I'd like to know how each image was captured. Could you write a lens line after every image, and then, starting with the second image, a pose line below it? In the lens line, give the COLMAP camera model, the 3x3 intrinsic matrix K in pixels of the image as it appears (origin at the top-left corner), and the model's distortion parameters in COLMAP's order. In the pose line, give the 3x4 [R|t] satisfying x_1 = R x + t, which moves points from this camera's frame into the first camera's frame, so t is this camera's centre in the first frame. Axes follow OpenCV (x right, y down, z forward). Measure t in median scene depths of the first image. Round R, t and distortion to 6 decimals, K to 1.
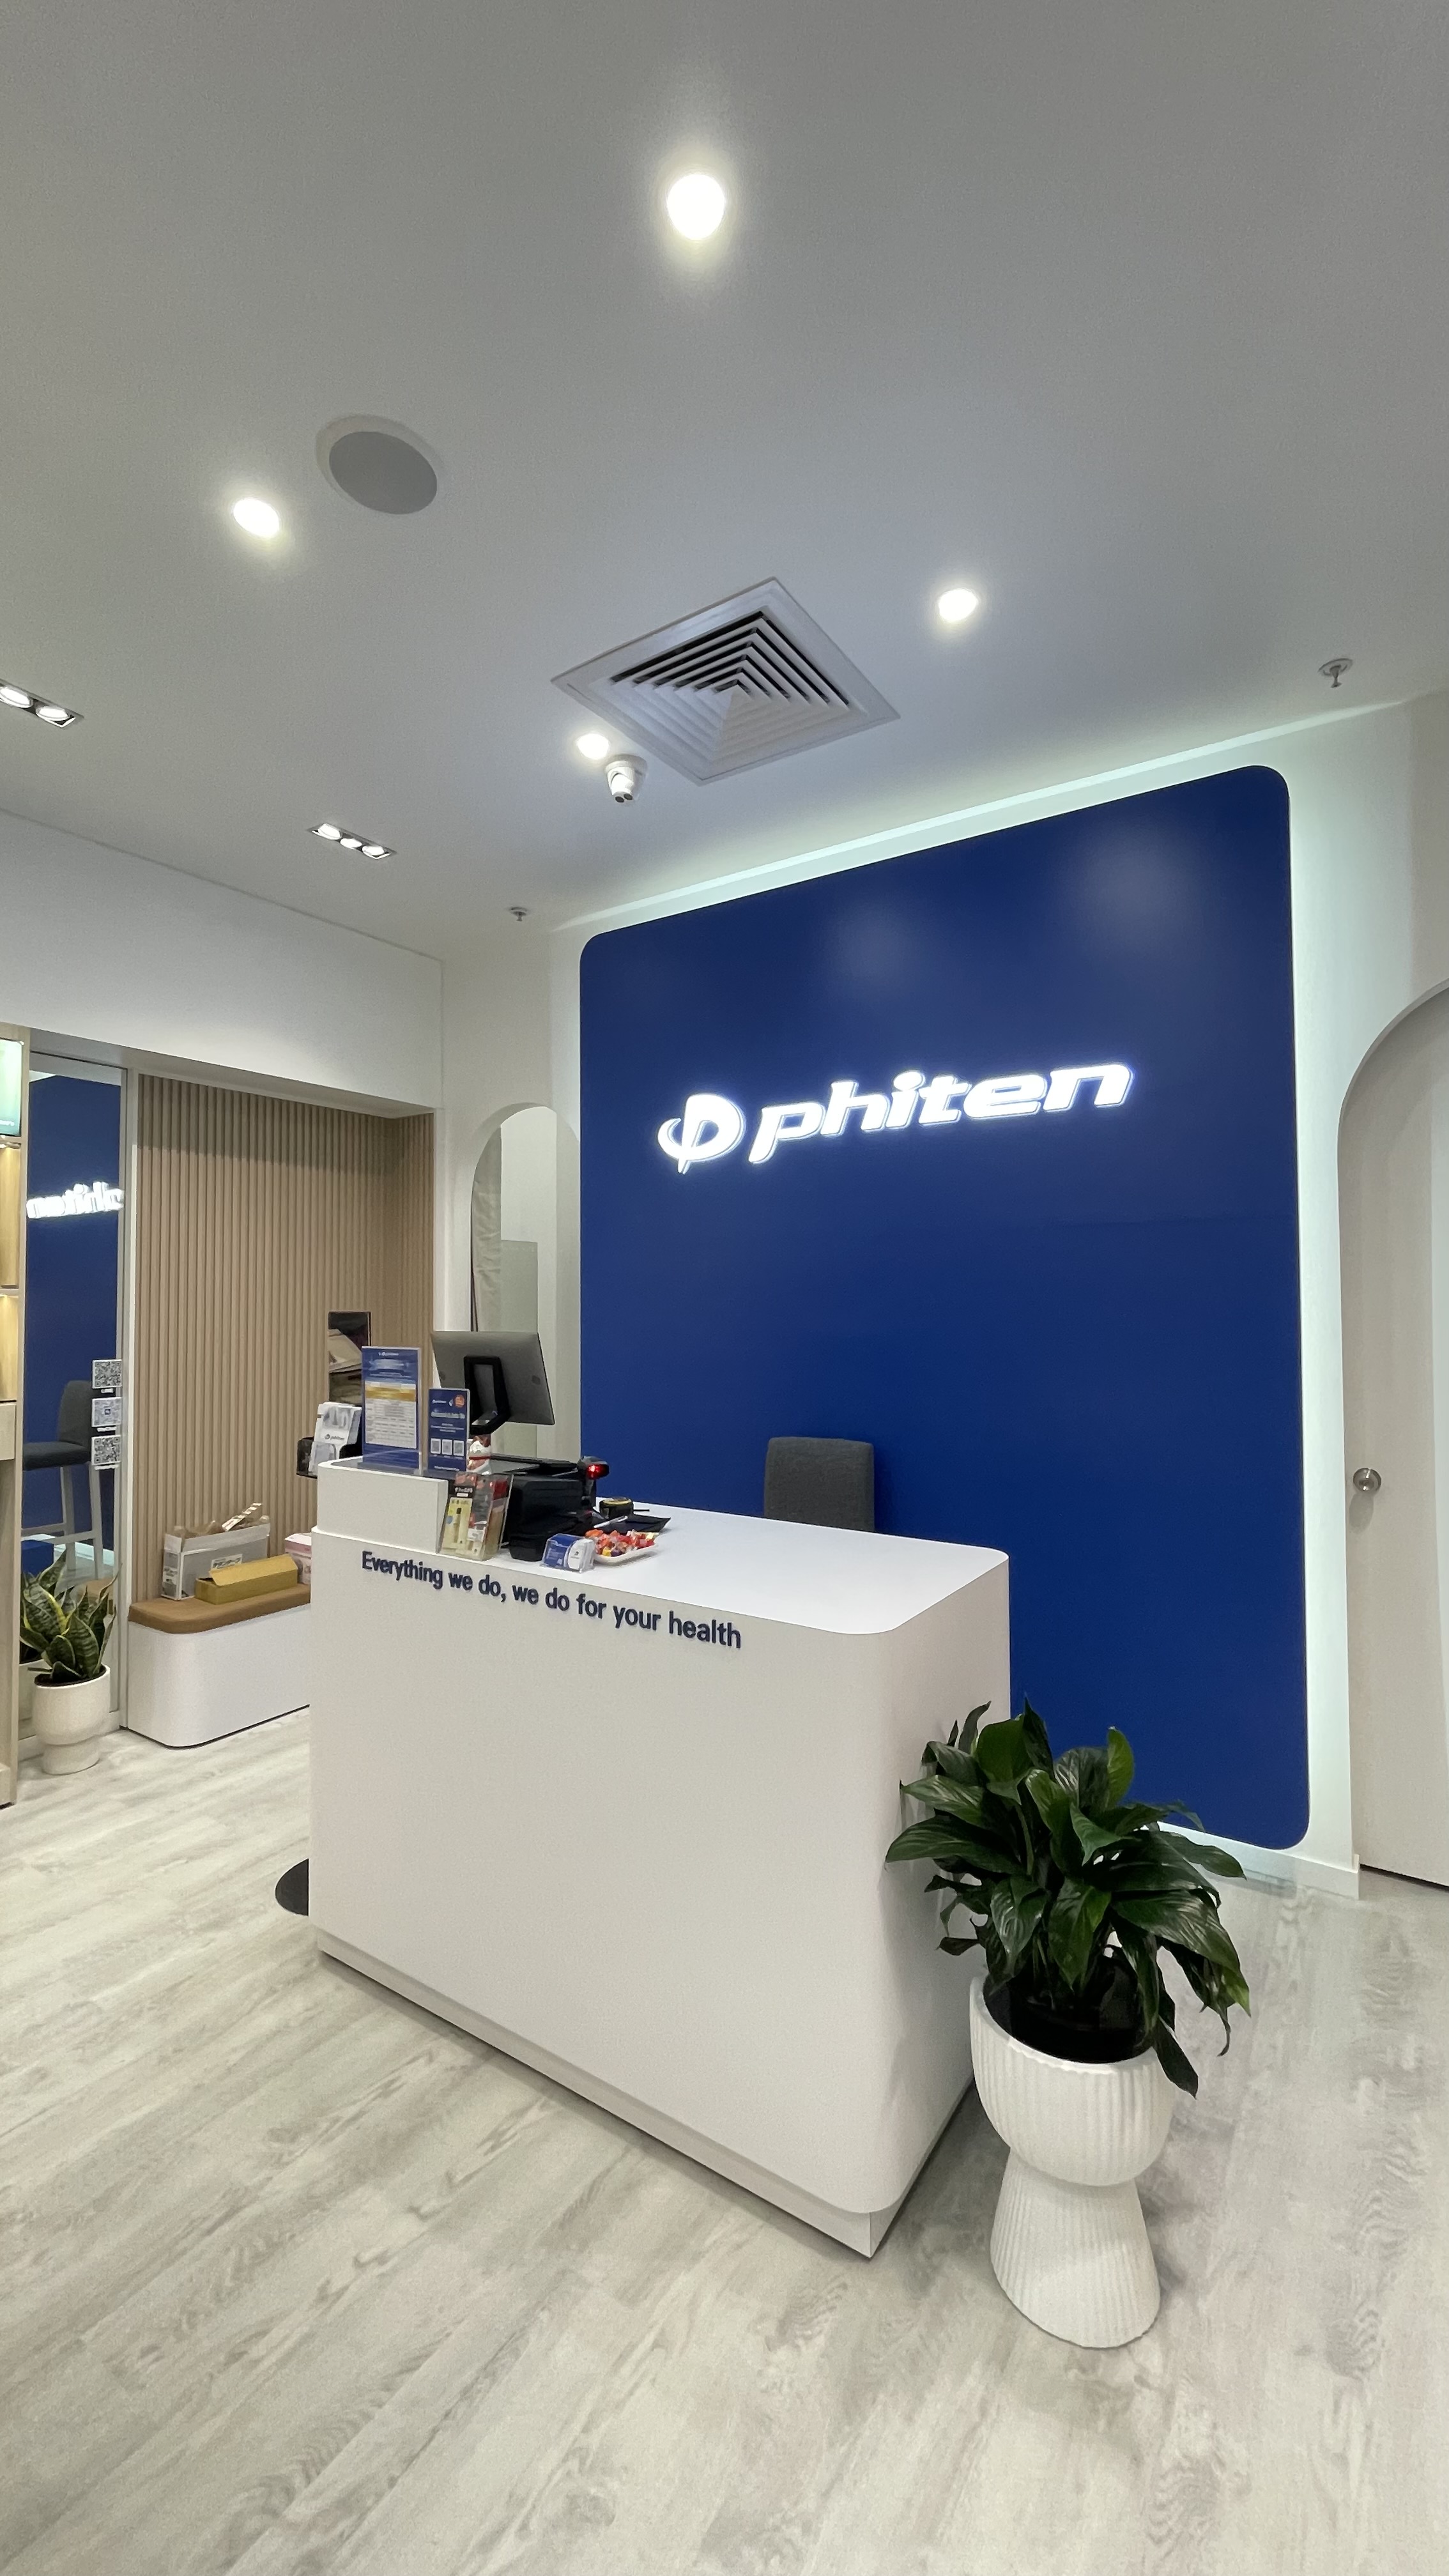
lens RADIAL K [[991.9, 0, 716.1], [0, 991.9, 1278.0], [0, 0, 1]] dist [0.003538, 0.000070]
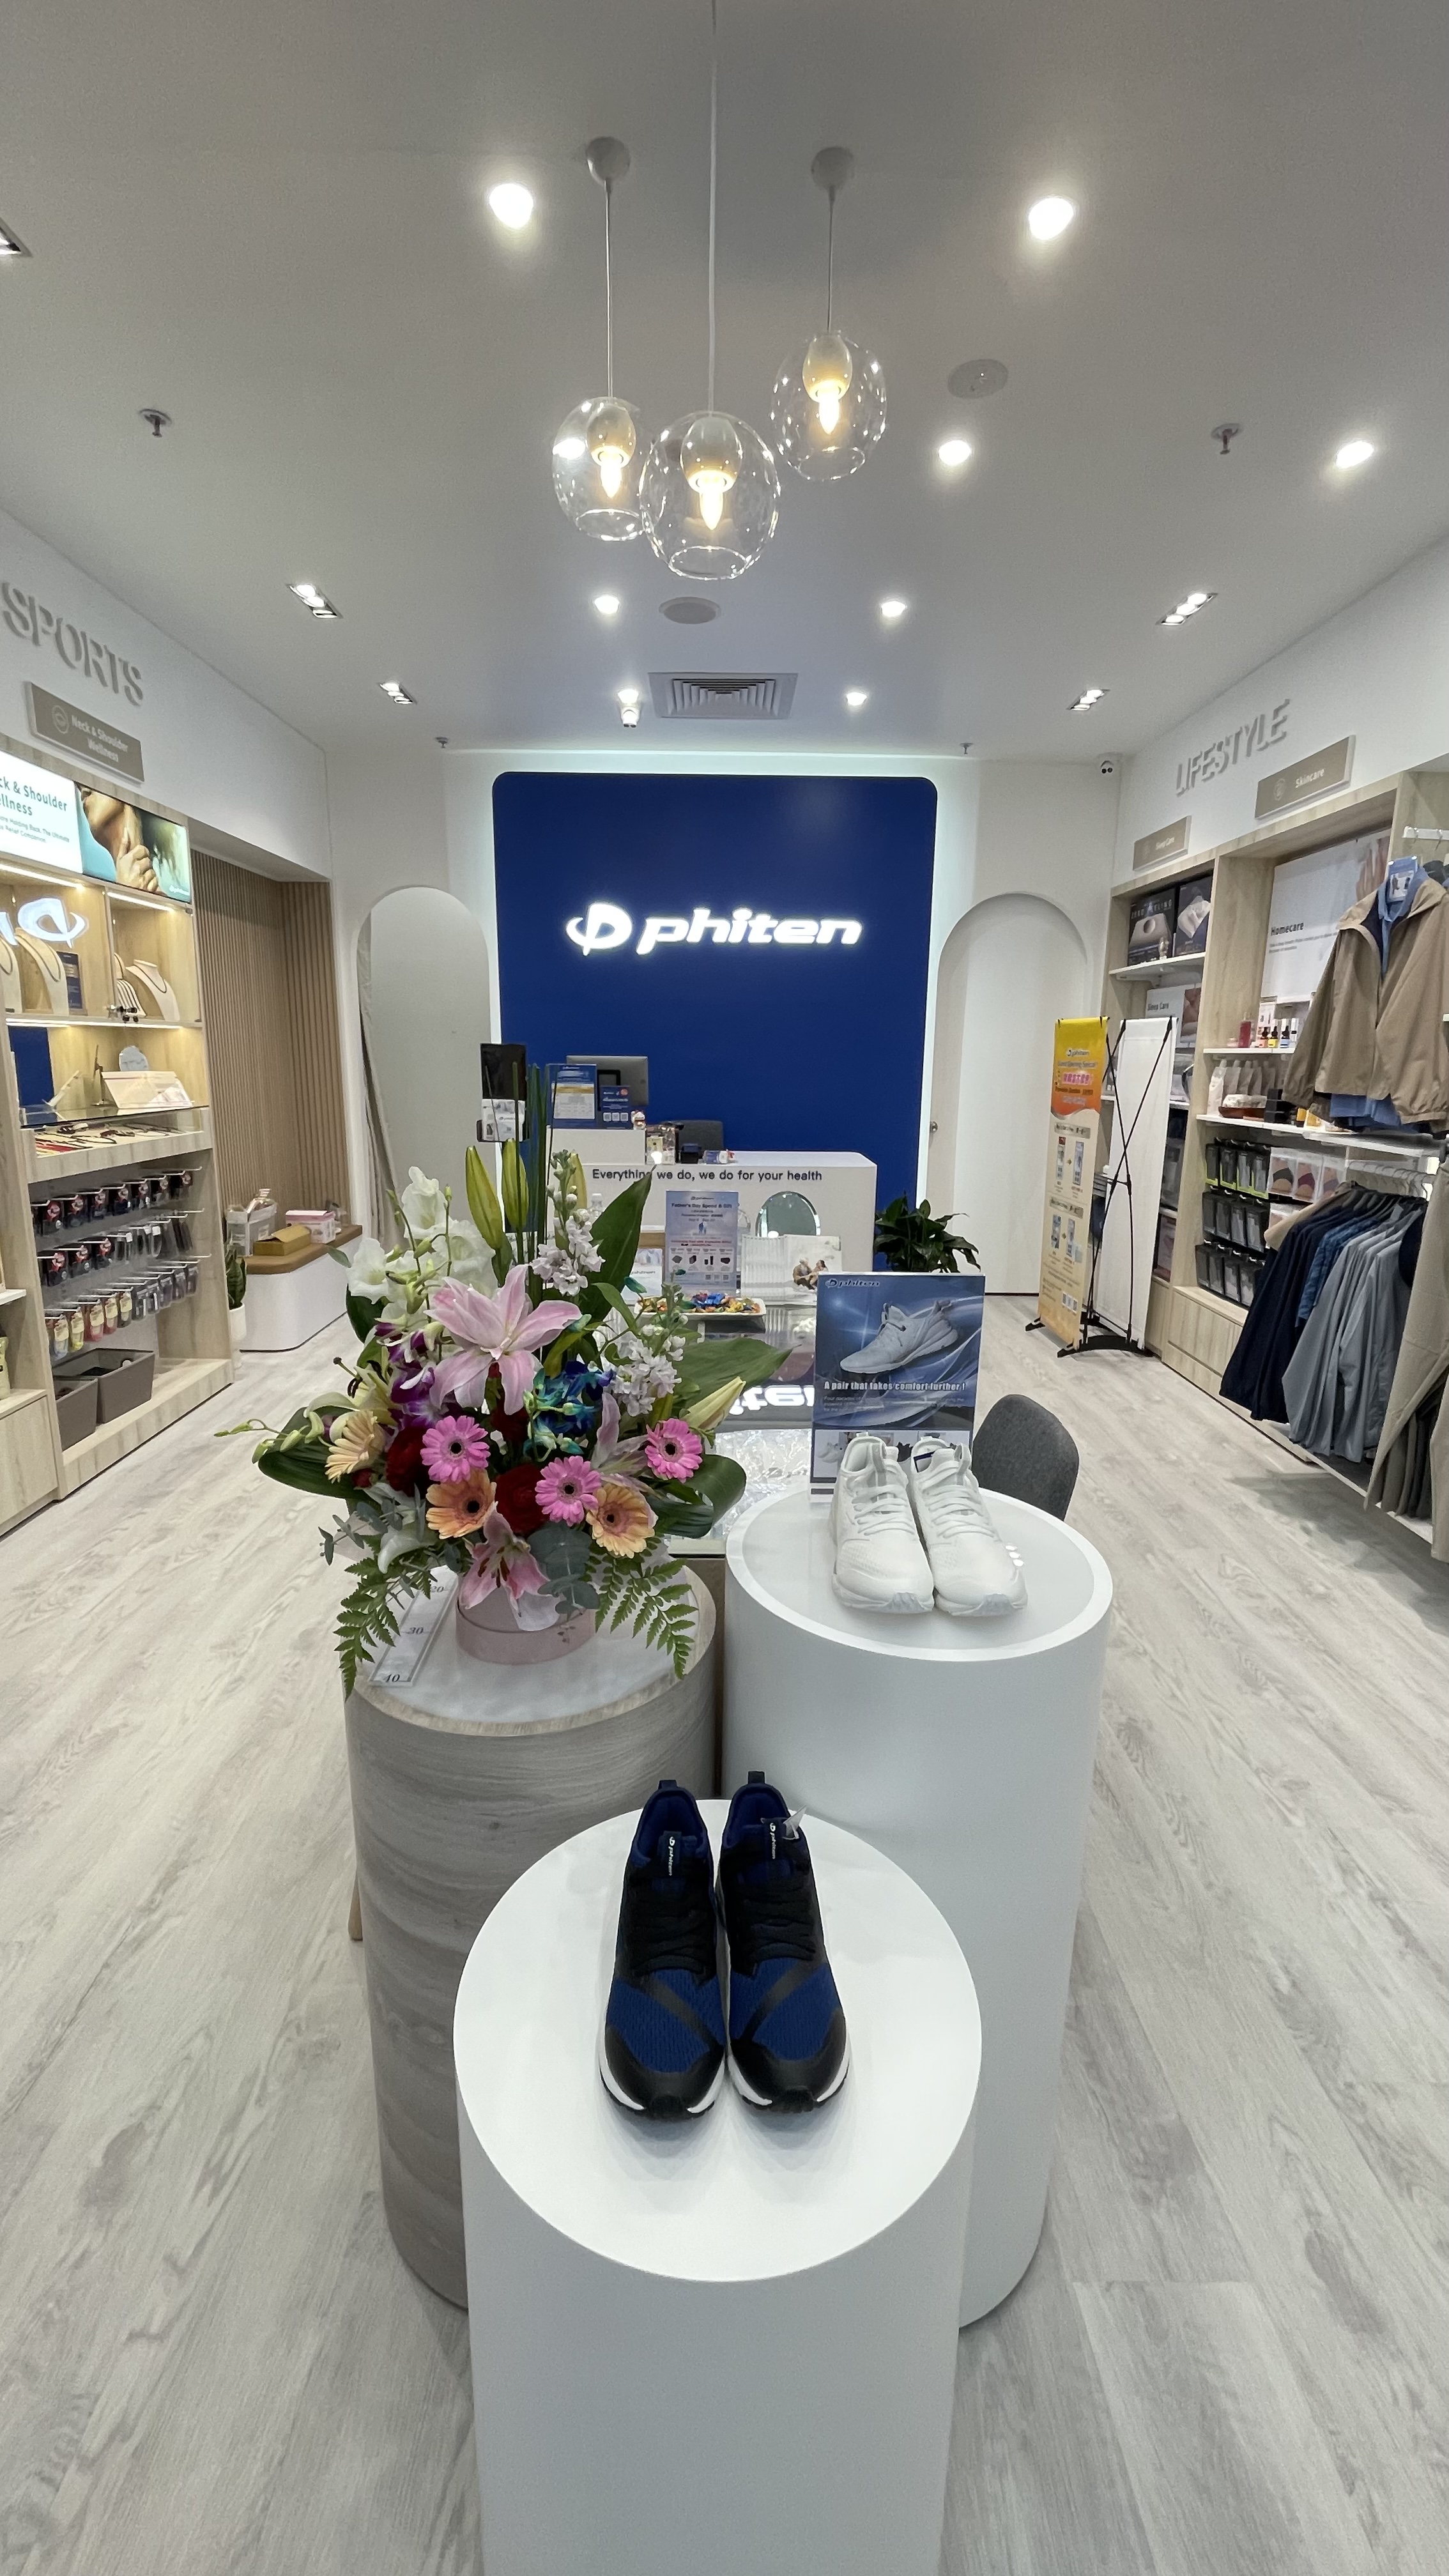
lens RADIAL K [[1045.9, 0, 712.7], [0, 1045.9, 1272.6], [0, 0, 1]] dist [-0.002653, 0.001173]
pose [[0.837178, -0.095720, 0.538490, -0.876931], [-0.032354, 0.974175, 0.223466, 0.004133], [-0.545973, -0.204503, 0.812460, -0.573901]]
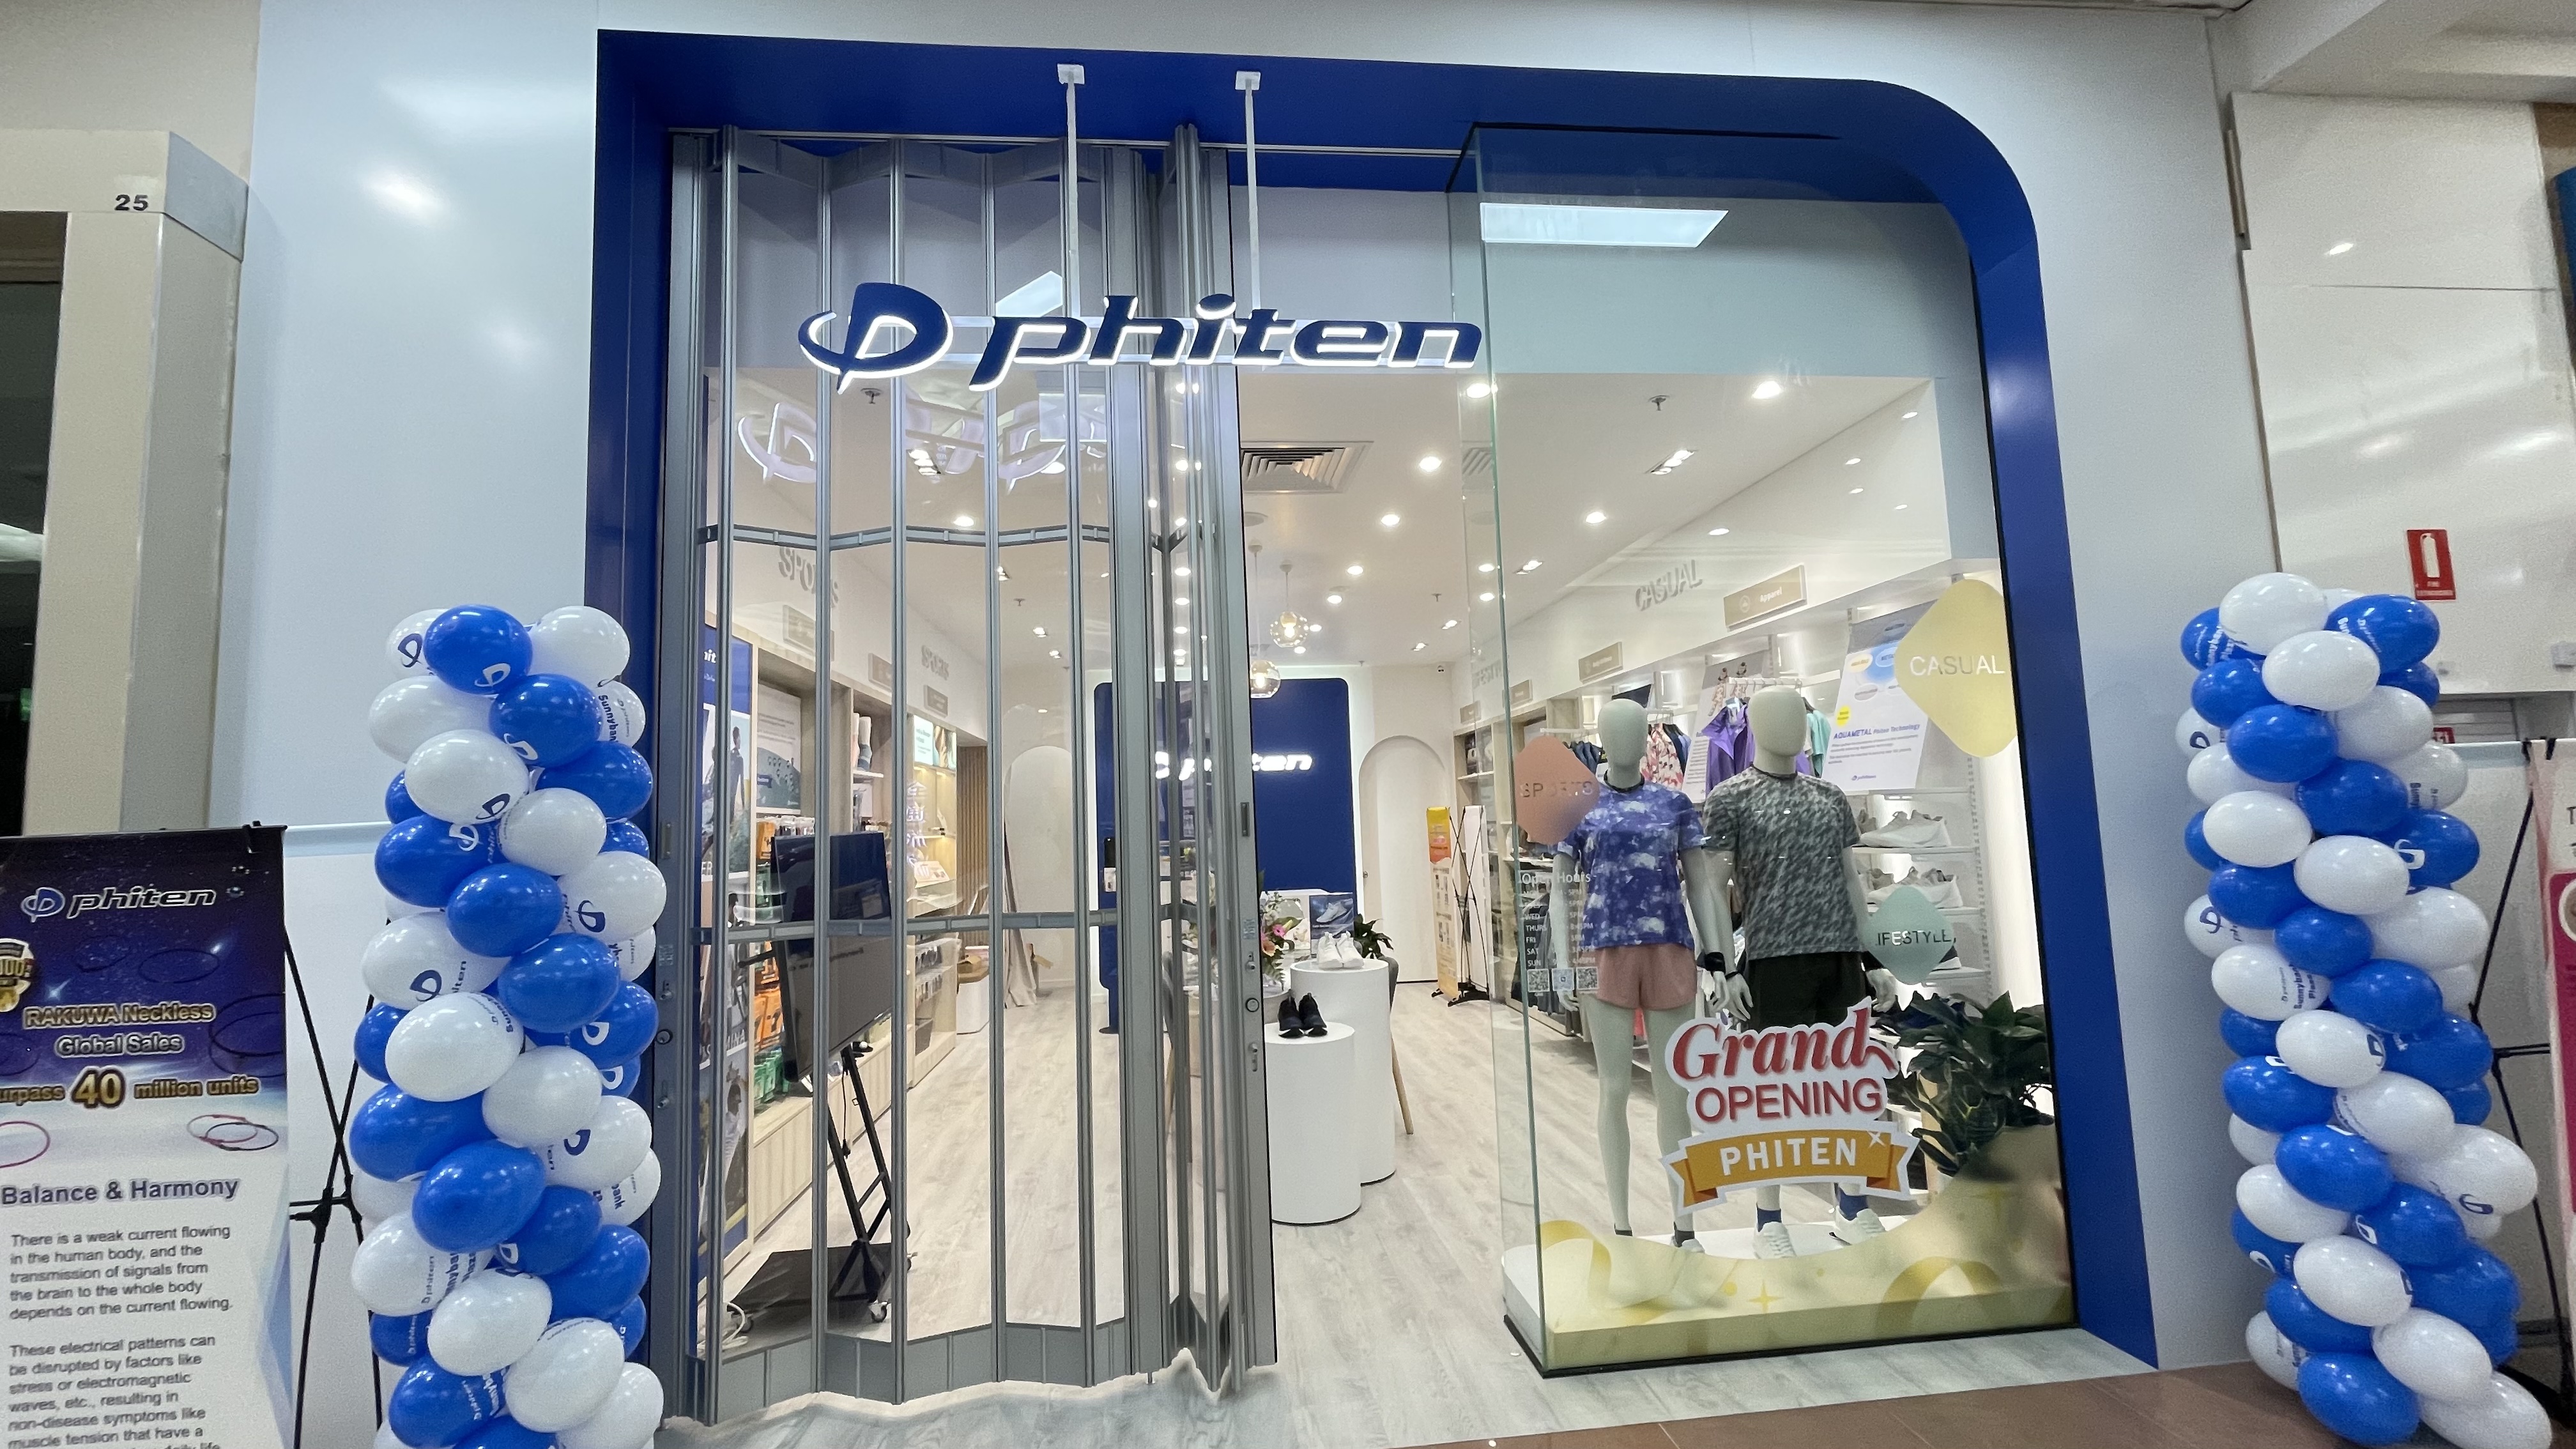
lens RADIAL K [[1045.9, 0, 1275.2], [0, 1045.9, 728.5], [0, 0, 1]] dist [-0.002653, 0.001173]
pose [[0.779759, 0.040999, 0.624736, -1.634415], [0.011346, 0.996764, -0.079576, -0.028536], [-0.625977, 0.069138, 0.776771, -1.448131]]
